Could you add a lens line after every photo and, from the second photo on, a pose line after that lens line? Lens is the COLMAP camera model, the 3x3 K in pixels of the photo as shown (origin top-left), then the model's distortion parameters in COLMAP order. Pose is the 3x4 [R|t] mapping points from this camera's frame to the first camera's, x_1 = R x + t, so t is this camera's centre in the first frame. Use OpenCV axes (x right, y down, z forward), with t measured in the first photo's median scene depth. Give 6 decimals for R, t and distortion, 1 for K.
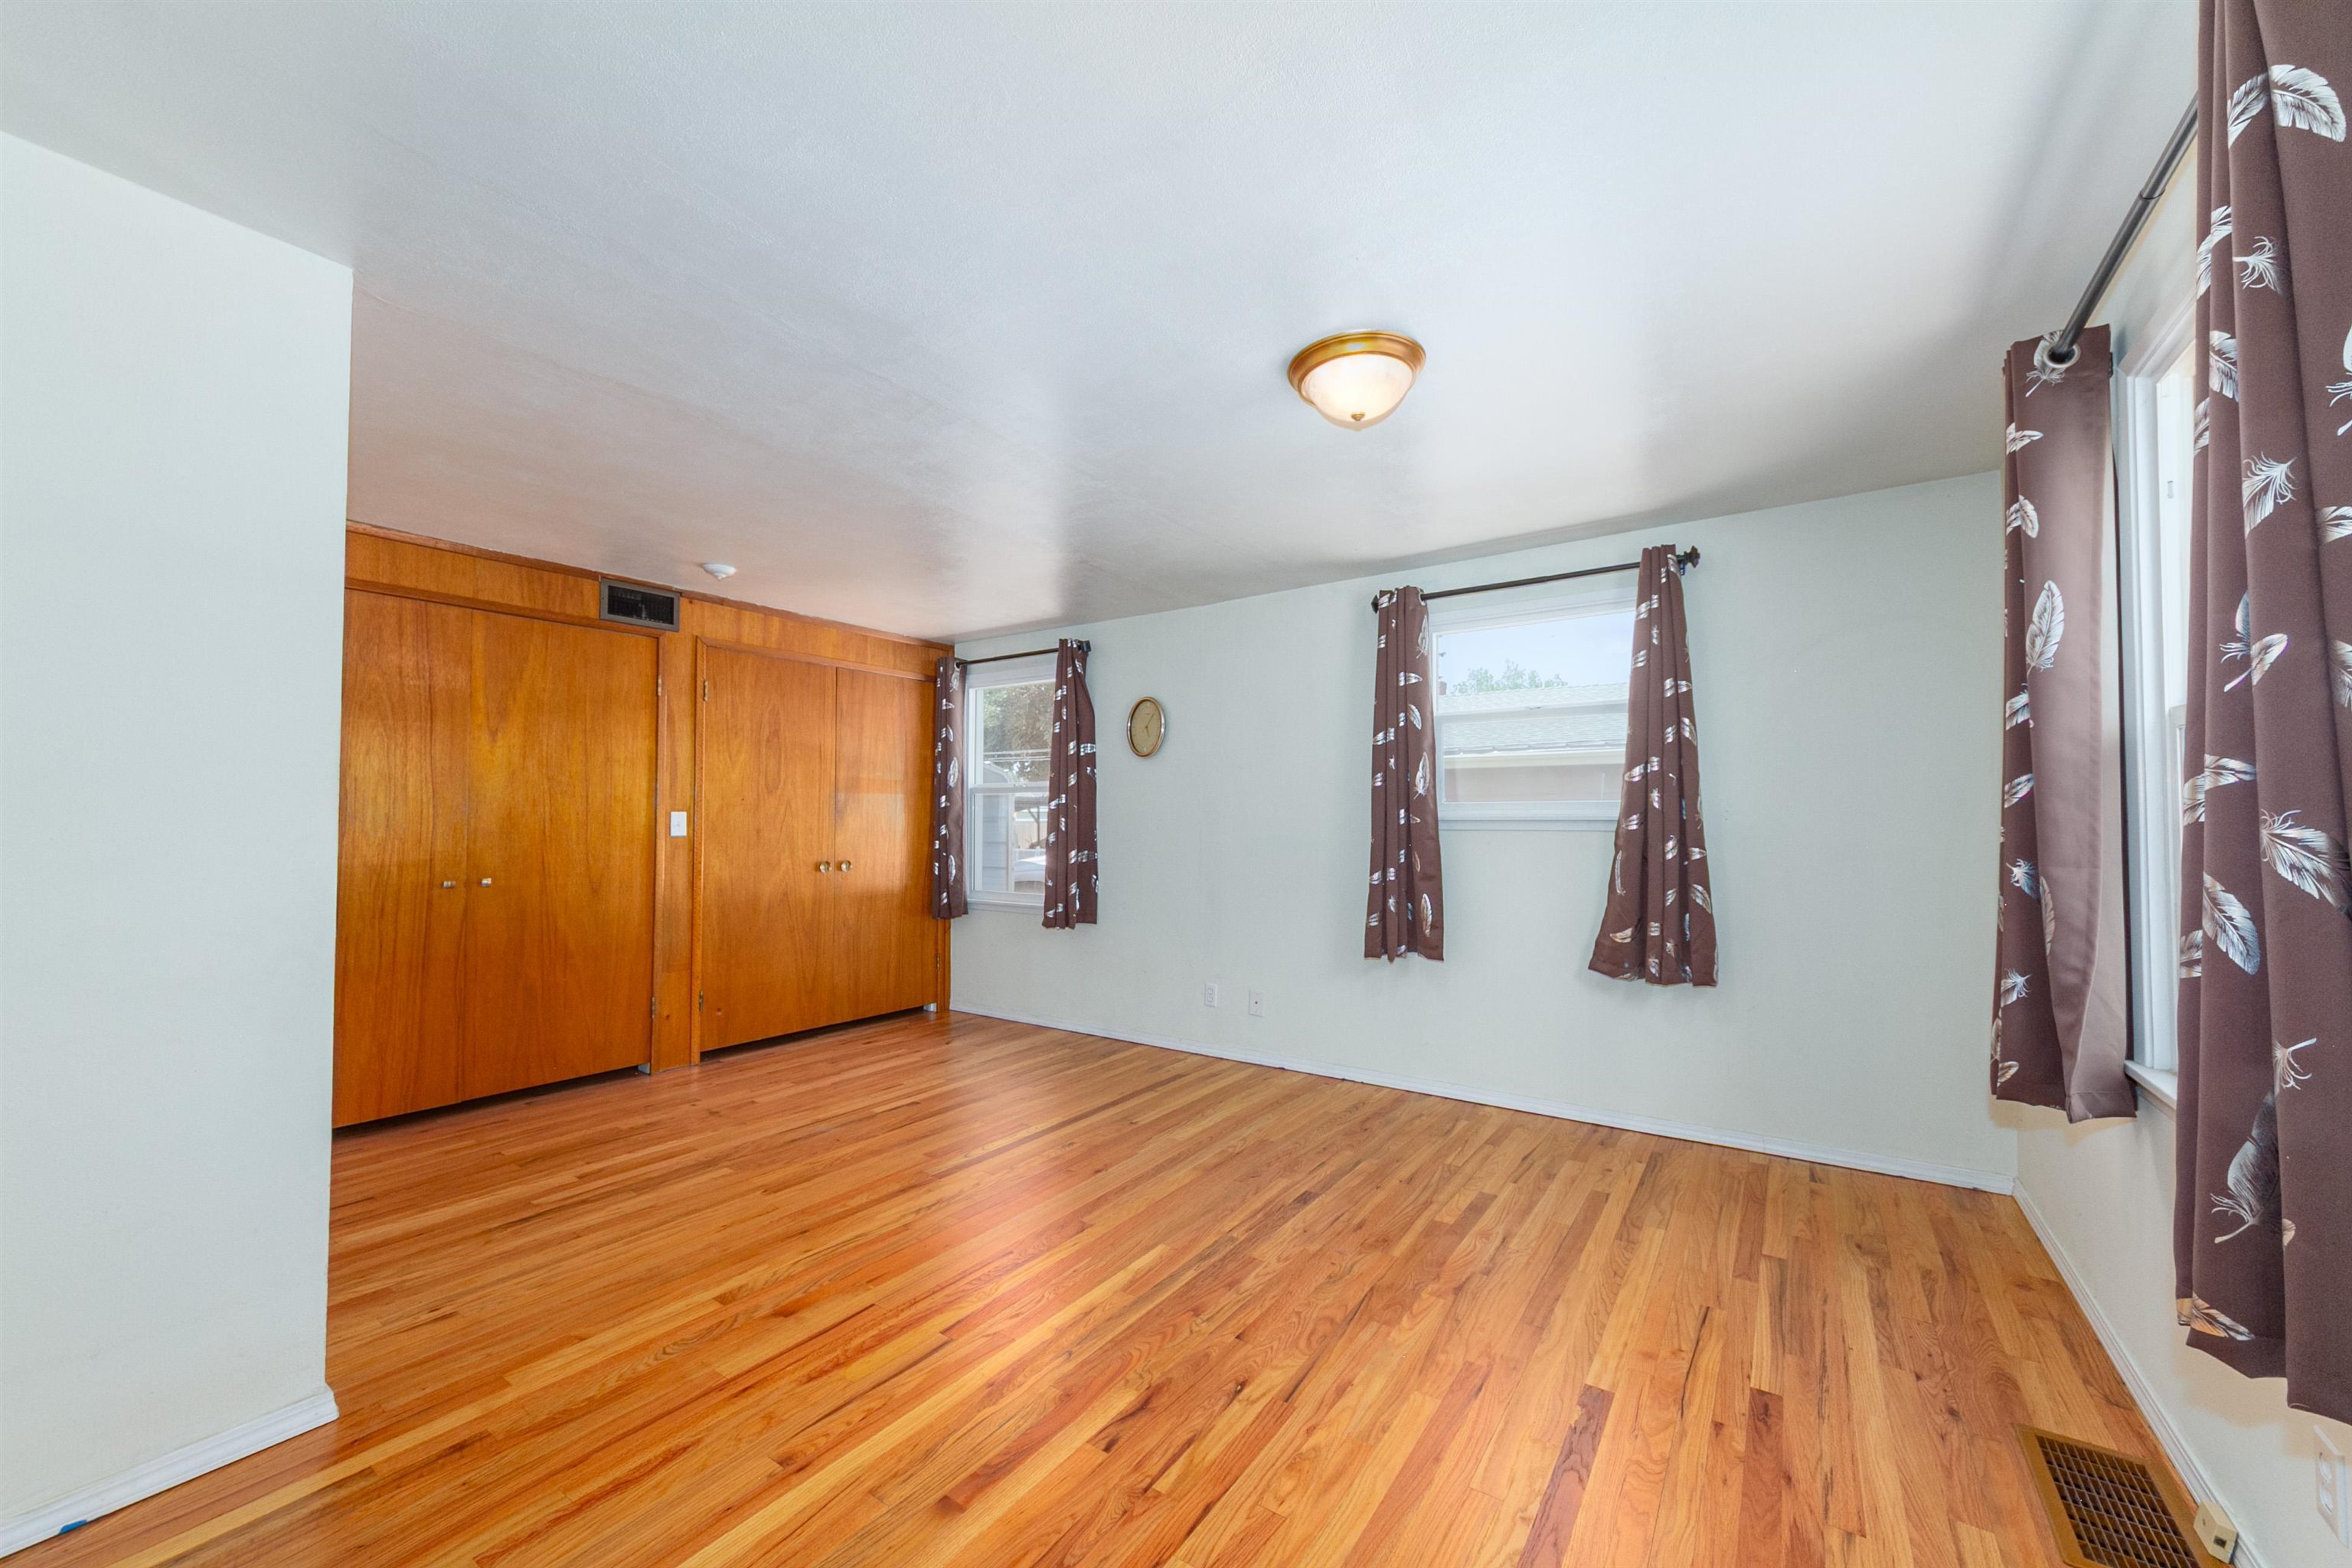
lens RADIAL K [[893.7, 0, 1185.0], [0, 893.7, 787.3], [0, 0, 1]] dist [0.000927, 0.000132]
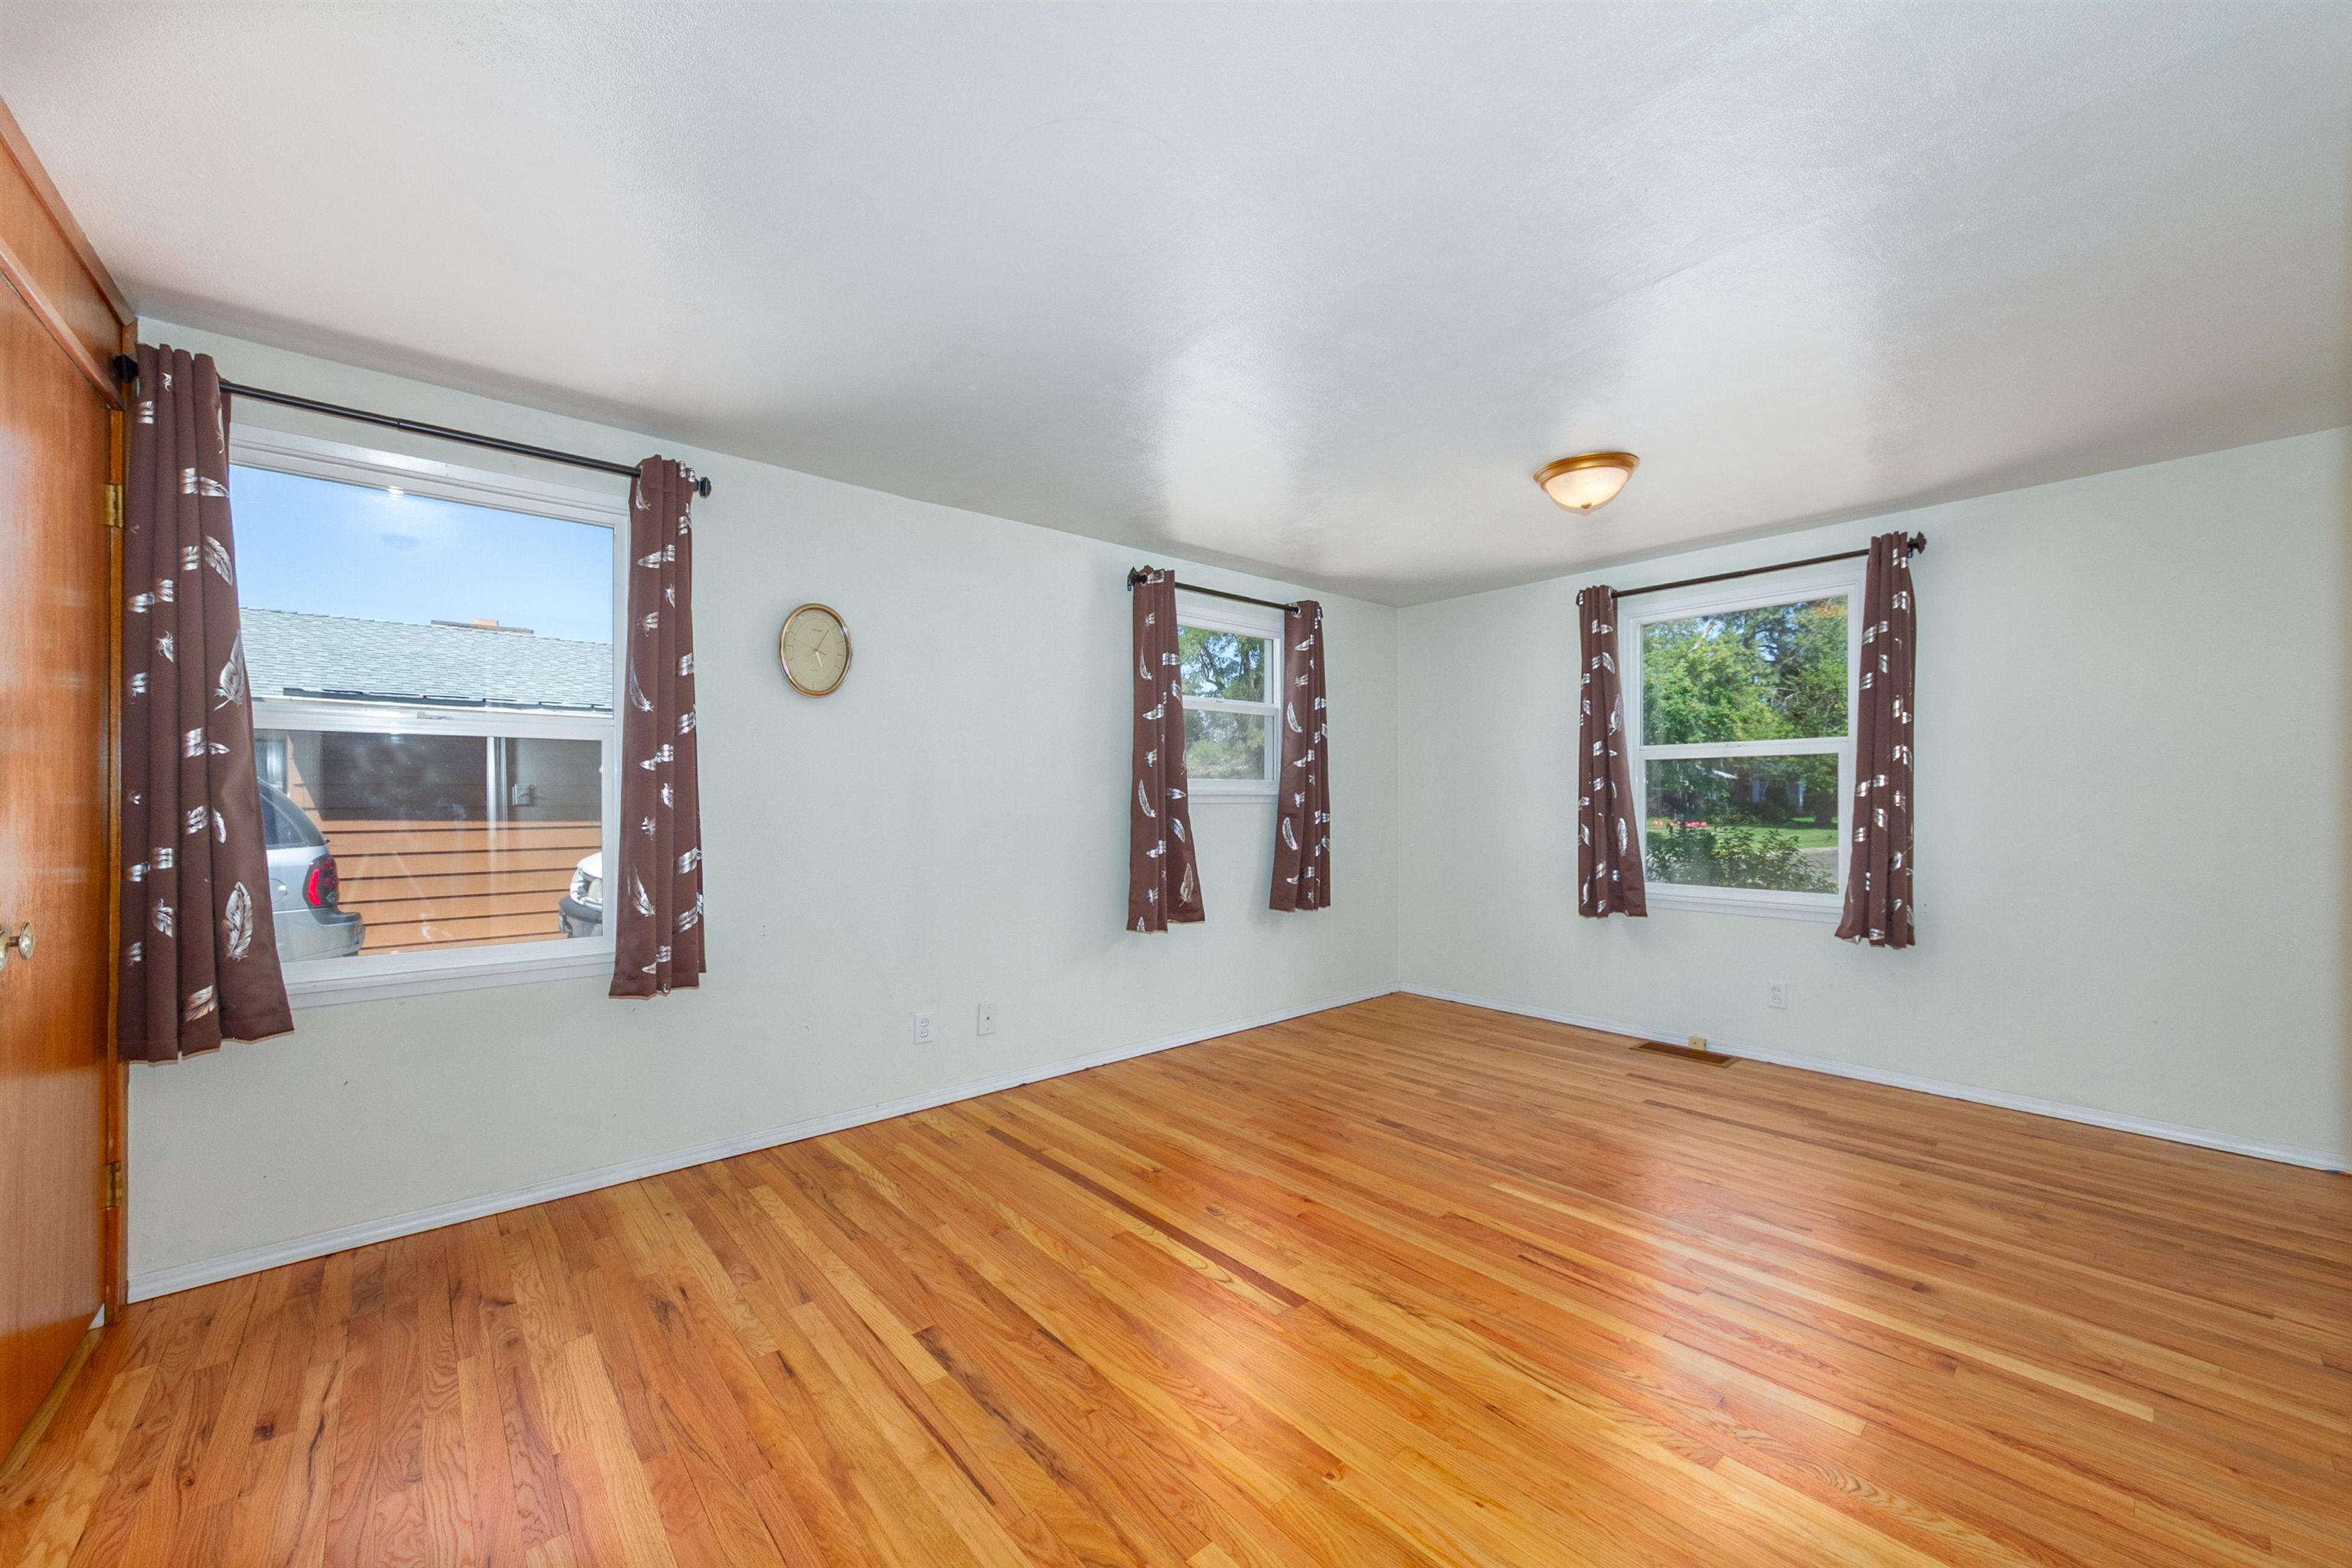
lens RADIAL K [[893.7, 0, 1185.0], [0, 893.7, 787.3], [0, 0, 1]] dist [0.000927, 0.000132]
pose [[0.244088, 0.008808, 0.969713, -0.893207], [-0.035338, 0.999375, -0.000182, 0.031754], [-0.969109, -0.034223, 0.244247, 0.845148]]
